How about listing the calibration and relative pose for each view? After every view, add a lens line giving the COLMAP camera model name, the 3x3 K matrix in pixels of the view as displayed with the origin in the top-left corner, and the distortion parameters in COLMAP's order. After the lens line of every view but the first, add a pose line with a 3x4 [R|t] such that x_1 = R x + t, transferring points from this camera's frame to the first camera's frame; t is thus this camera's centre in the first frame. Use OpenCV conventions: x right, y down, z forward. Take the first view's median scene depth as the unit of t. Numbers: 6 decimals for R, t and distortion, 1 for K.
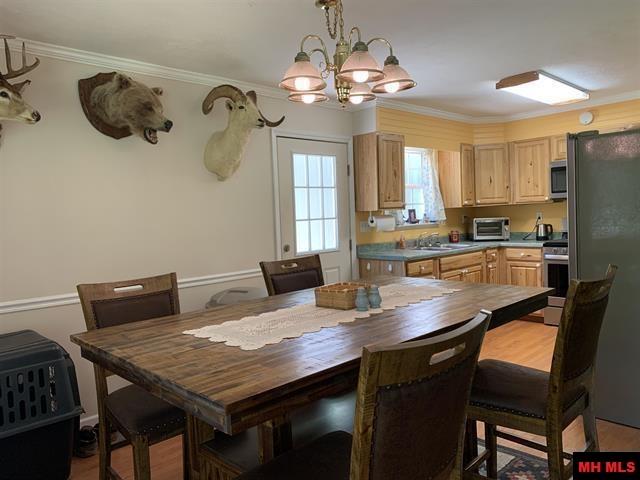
lens RADIAL K [[489.2, 0, 318.6], [0, 489.2, 233.5], [0, 0, 1]] dist [0.059462, -0.074348]
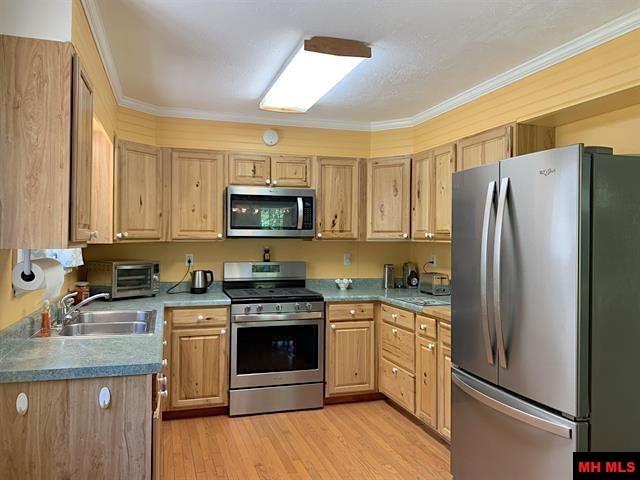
lens RADIAL K [[489.2, 0, 319.1], [0, 489.2, 238.4], [0, 0, 1]] dist [0.059462, -0.074348]
pose [[0.448694, 0.042986, 0.892651, -0.111276], [0.007631, 0.998622, -0.051924, -0.028326], [-0.893653, 0.030110, 0.447748, 0.546439]]
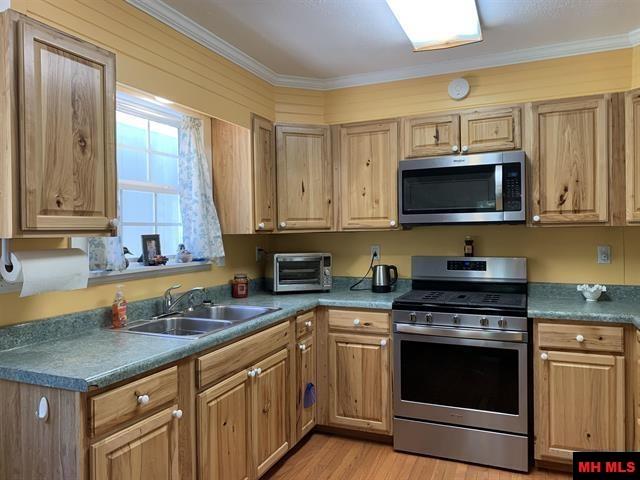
lens RADIAL K [[489.2, 0, 316.7], [0, 489.2, 237.9], [0, 0, 1]] dist [0.059462, -0.074348]
pose [[0.920369, 0.024201, 0.390300, 0.151319], [-0.010081, 0.999220, -0.038188, -0.030005], [-0.390920, 0.031212, 0.919895, 0.498361]]
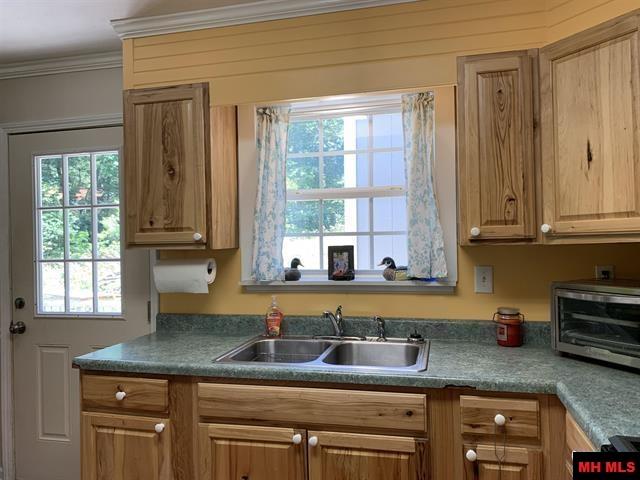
lens RADIAL K [[489.2, 0, 322.4], [0, 489.2, 237.9], [0, 0, 1]] dist [0.059462, -0.074348]
pose [[0.529125, 0.023987, -0.848205, 0.538524], [-0.039706, 0.999205, 0.003488, -0.057264], [0.847614, 0.031833, 0.529657, 0.757639]]
